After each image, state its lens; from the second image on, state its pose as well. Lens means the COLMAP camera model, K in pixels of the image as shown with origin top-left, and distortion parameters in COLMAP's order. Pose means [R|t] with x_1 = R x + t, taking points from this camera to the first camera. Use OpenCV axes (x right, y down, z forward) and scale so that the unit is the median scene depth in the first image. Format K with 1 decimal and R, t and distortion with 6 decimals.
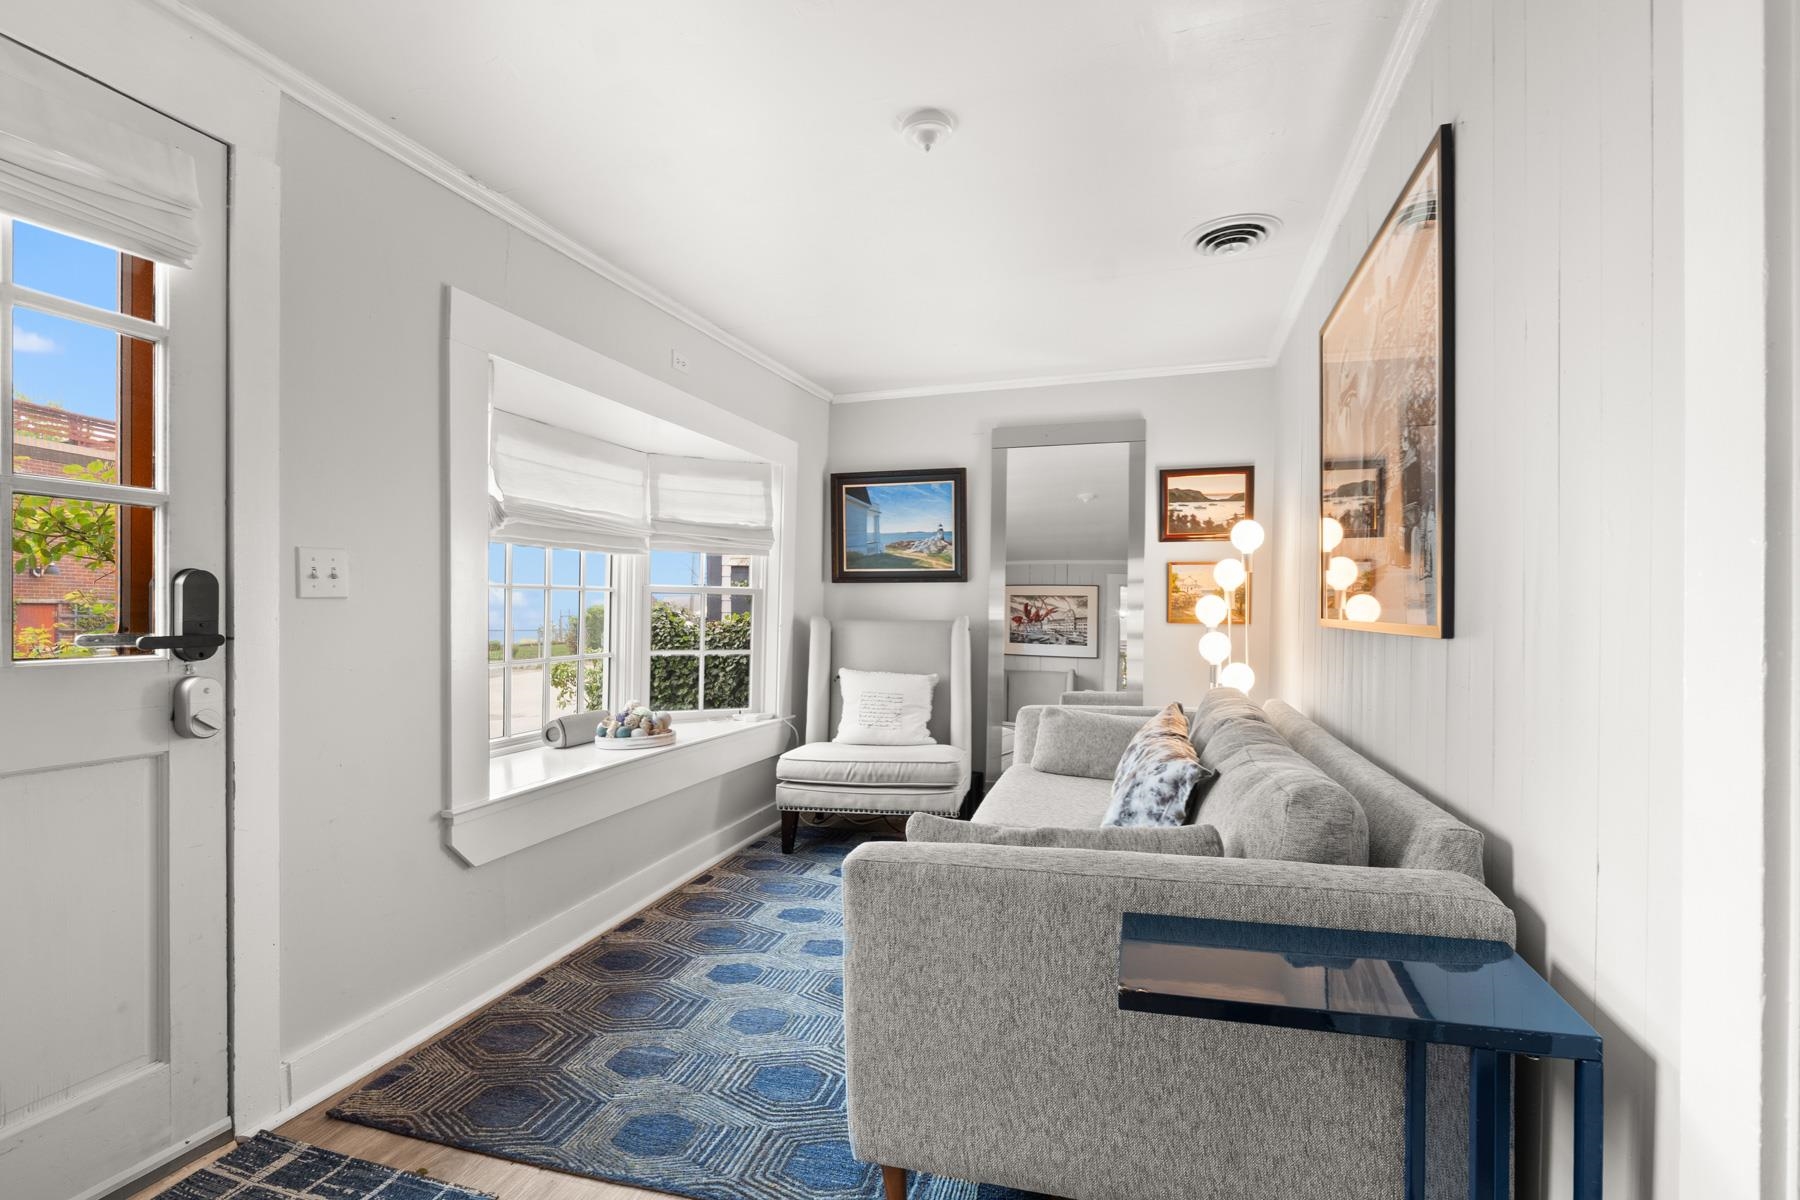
lens RADIAL K [[838.0, 0, 901.8], [0, 838.0, 611.6], [0, 0, 1]] dist [-0.012304, -0.000098]
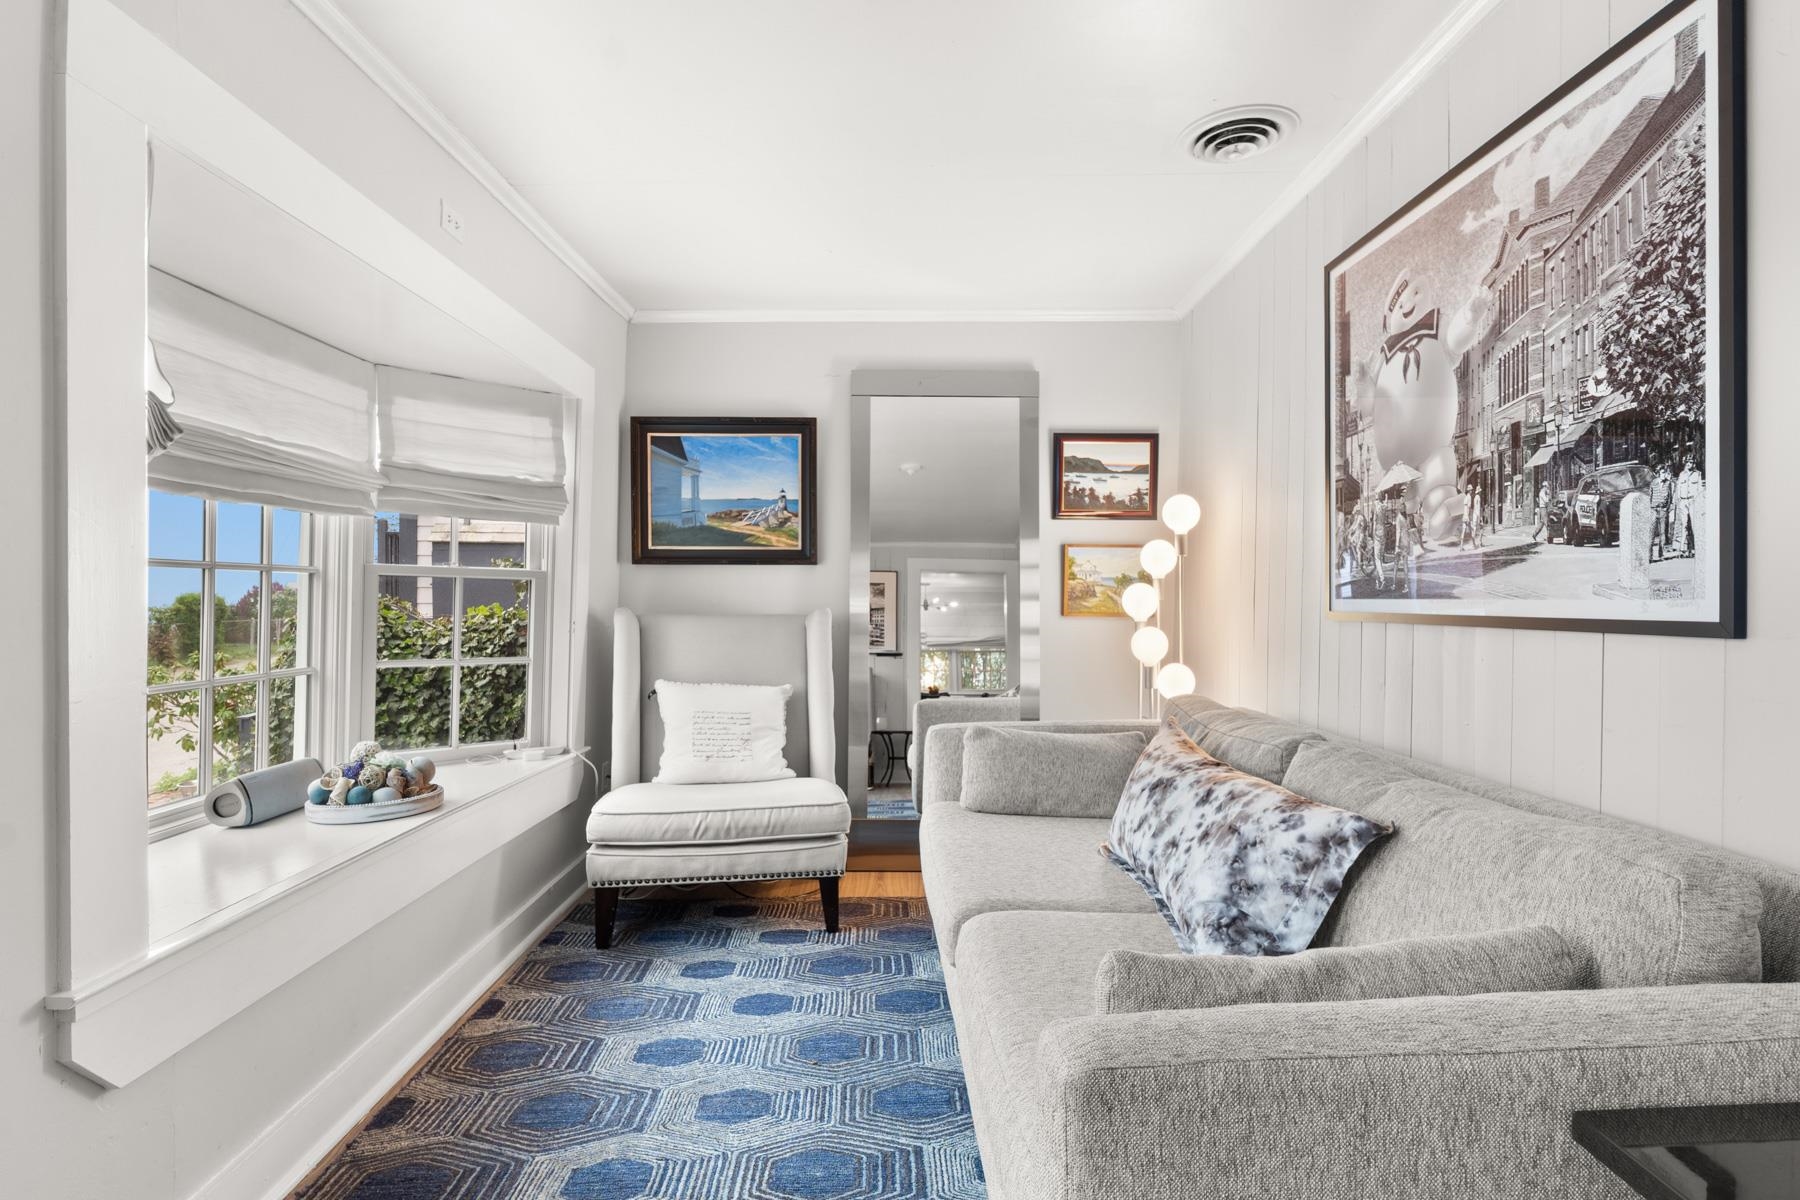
lens RADIAL K [[926.4, 0, 900.0], [0, 926.4, 600.0], [0, 0, 1]] dist [-0.011532, 0.001200]
pose [[0.951475, -0.000067, 0.307727, -0.136226], [0.000578, 0.999999, -0.001570, -0.001133], [-0.307727, 0.001672, 0.951473, 0.183294]]
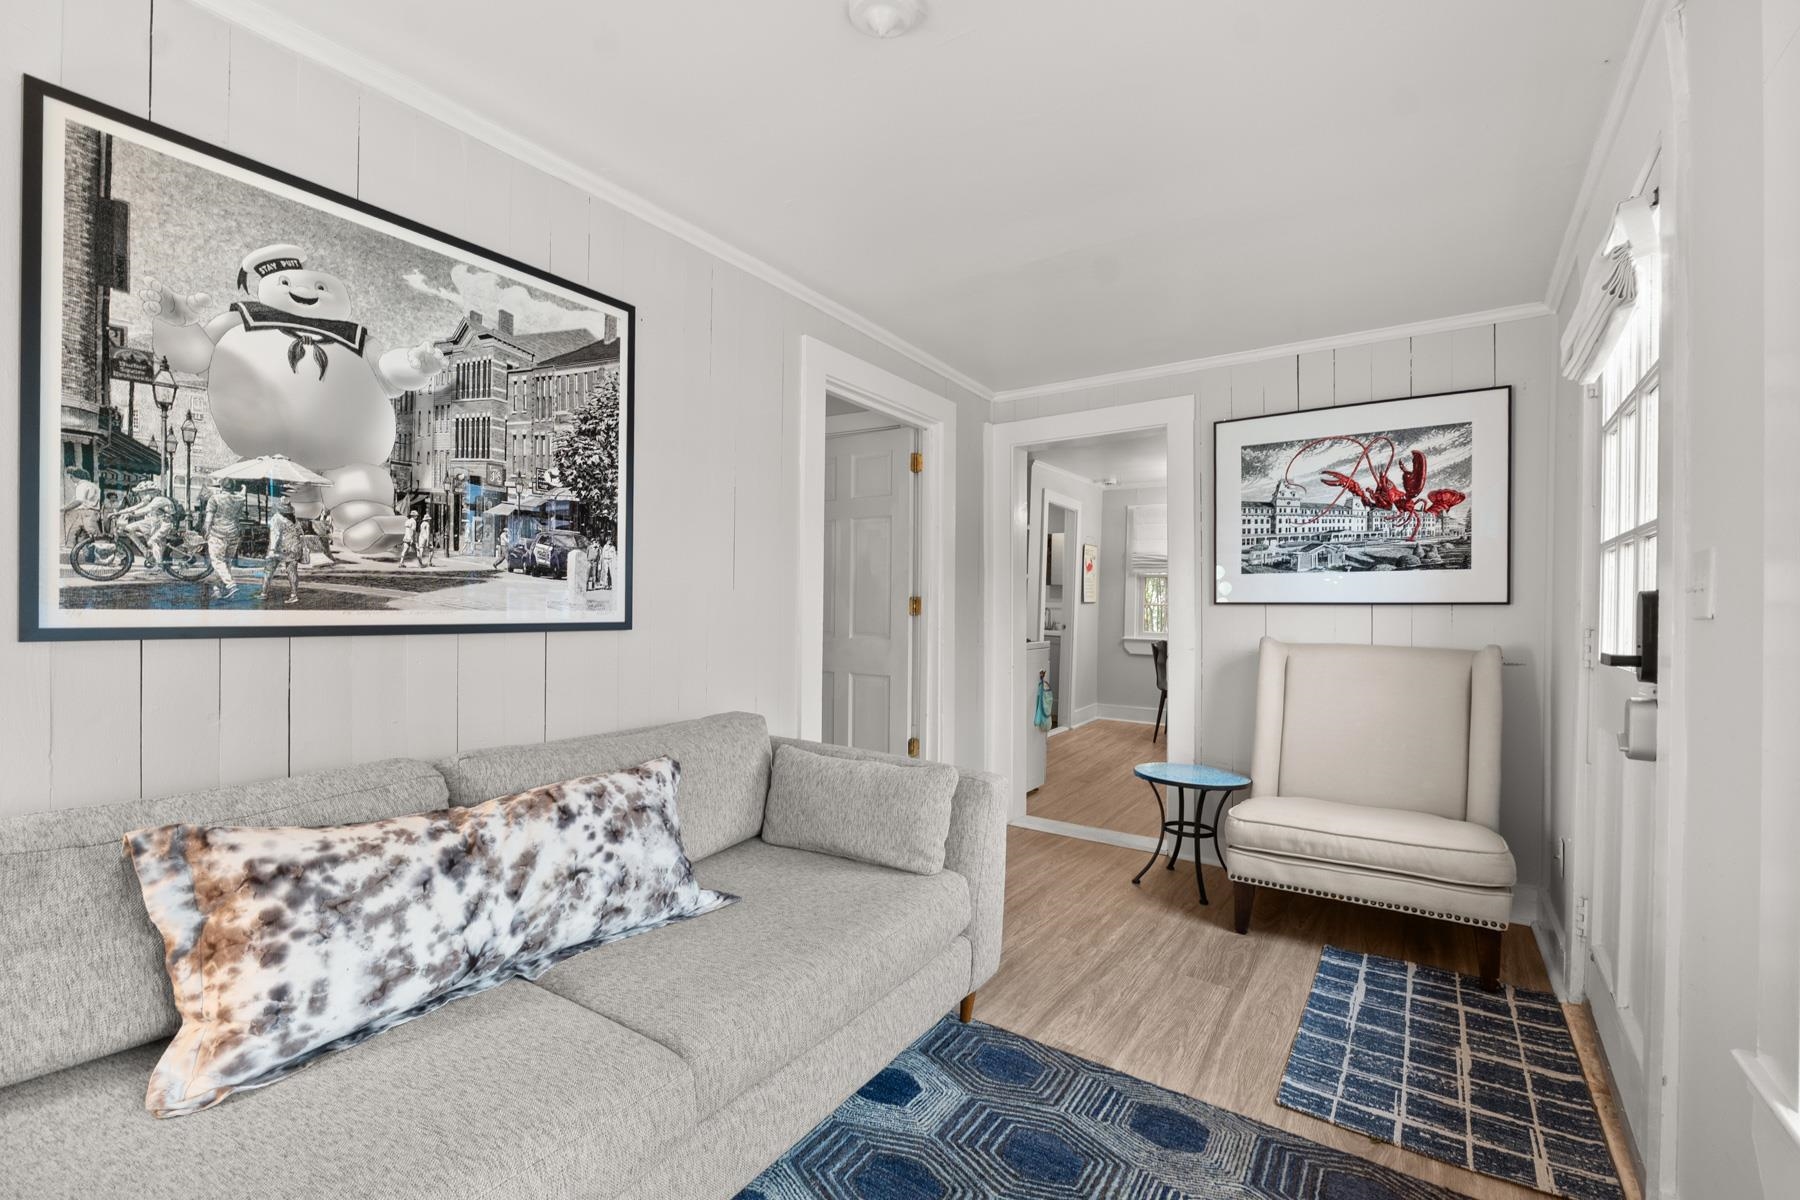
lens RADIAL K [[773.5, 0, 900.0], [0, 773.5, 600.0], [0, 0, 1]] dist [0.000370, -0.000003]
pose [[-0.954332, -0.012889, 0.298470, -0.119040], [-0.014592, 0.999887, -0.003476, -0.011643], [-0.298392, -0.007672, -0.954413, 0.942713]]
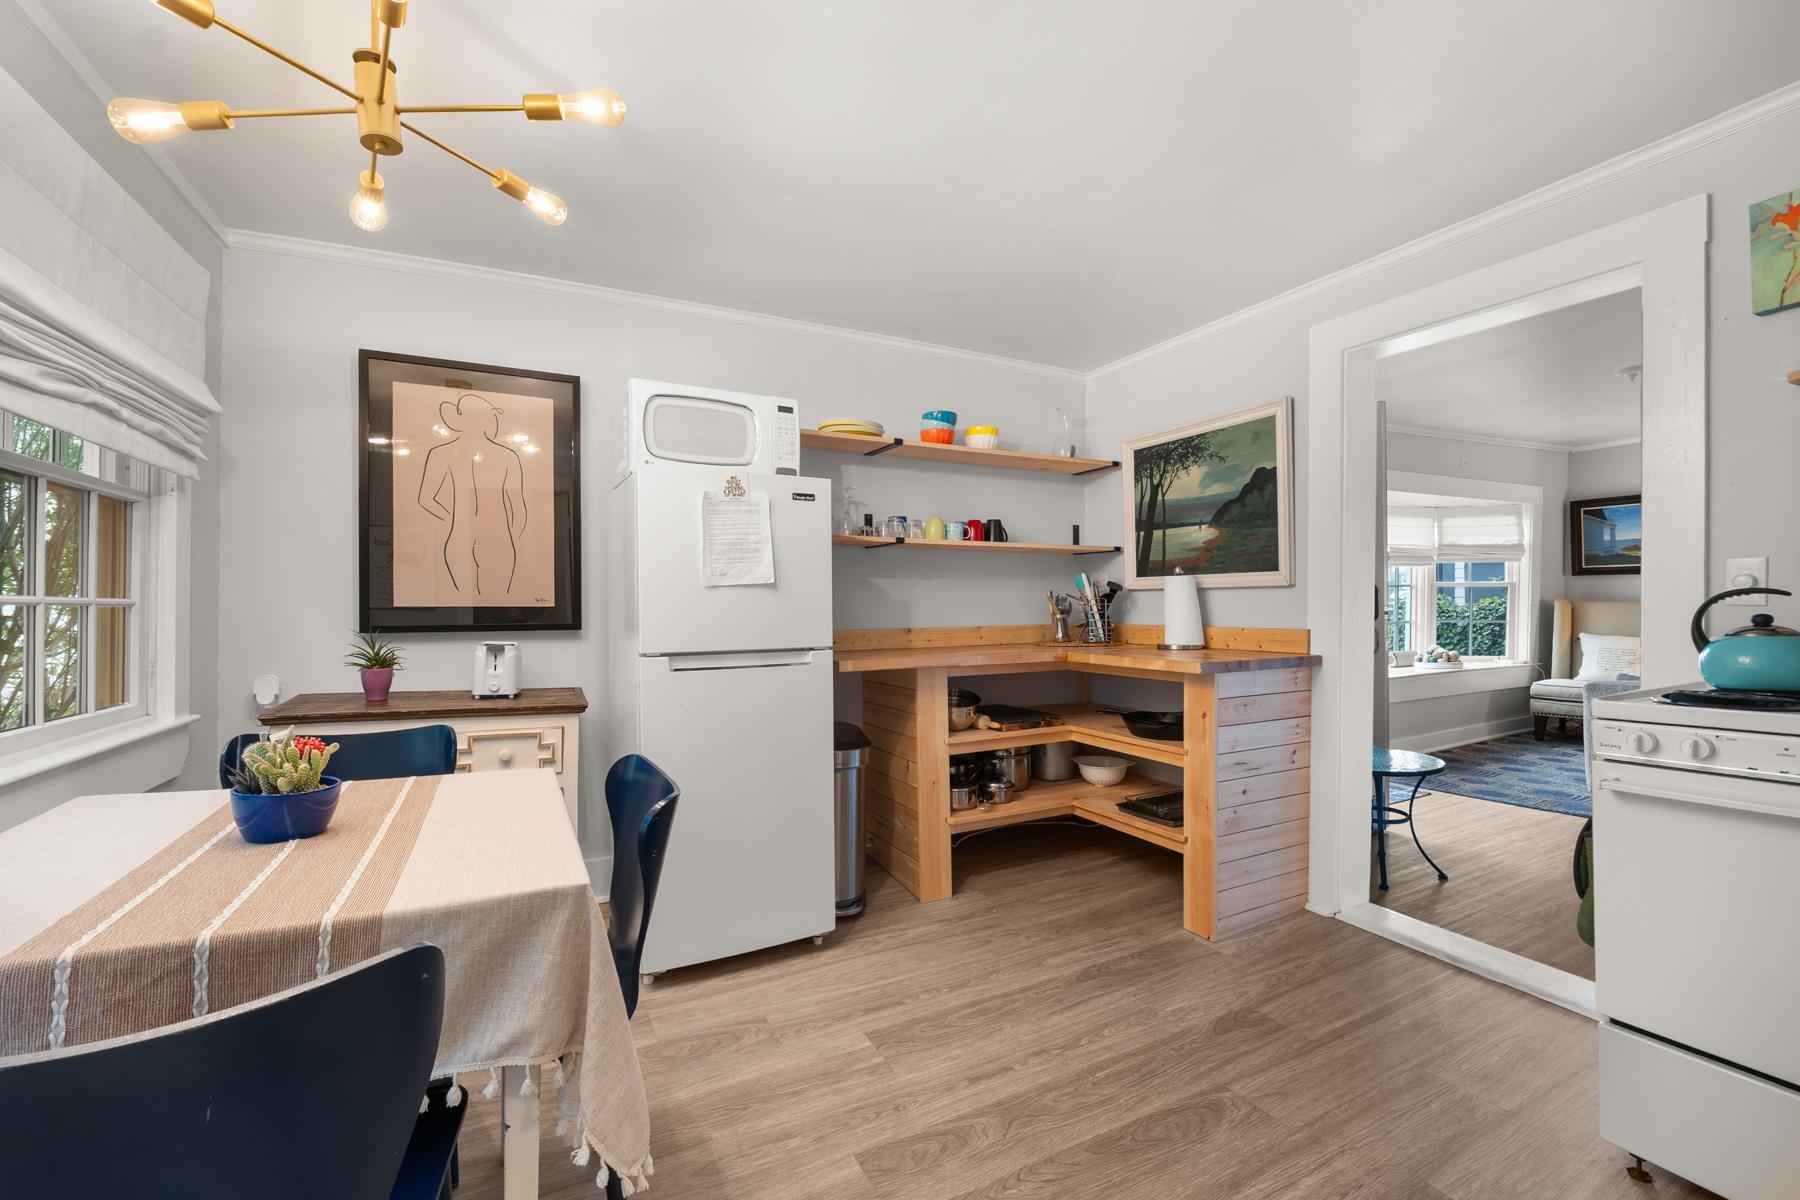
lens RADIAL K [[755.0, 0, 900.2], [0, 755.0, 607.9], [0, 0, 1]] dist [-0.012629, -0.000128]
pose [[0.691257, -0.003845, -0.722599, 0.060128], [0.014244, 0.999864, 0.008306, -0.006853], [0.722469, -0.016034, 0.691218, -0.931586]]
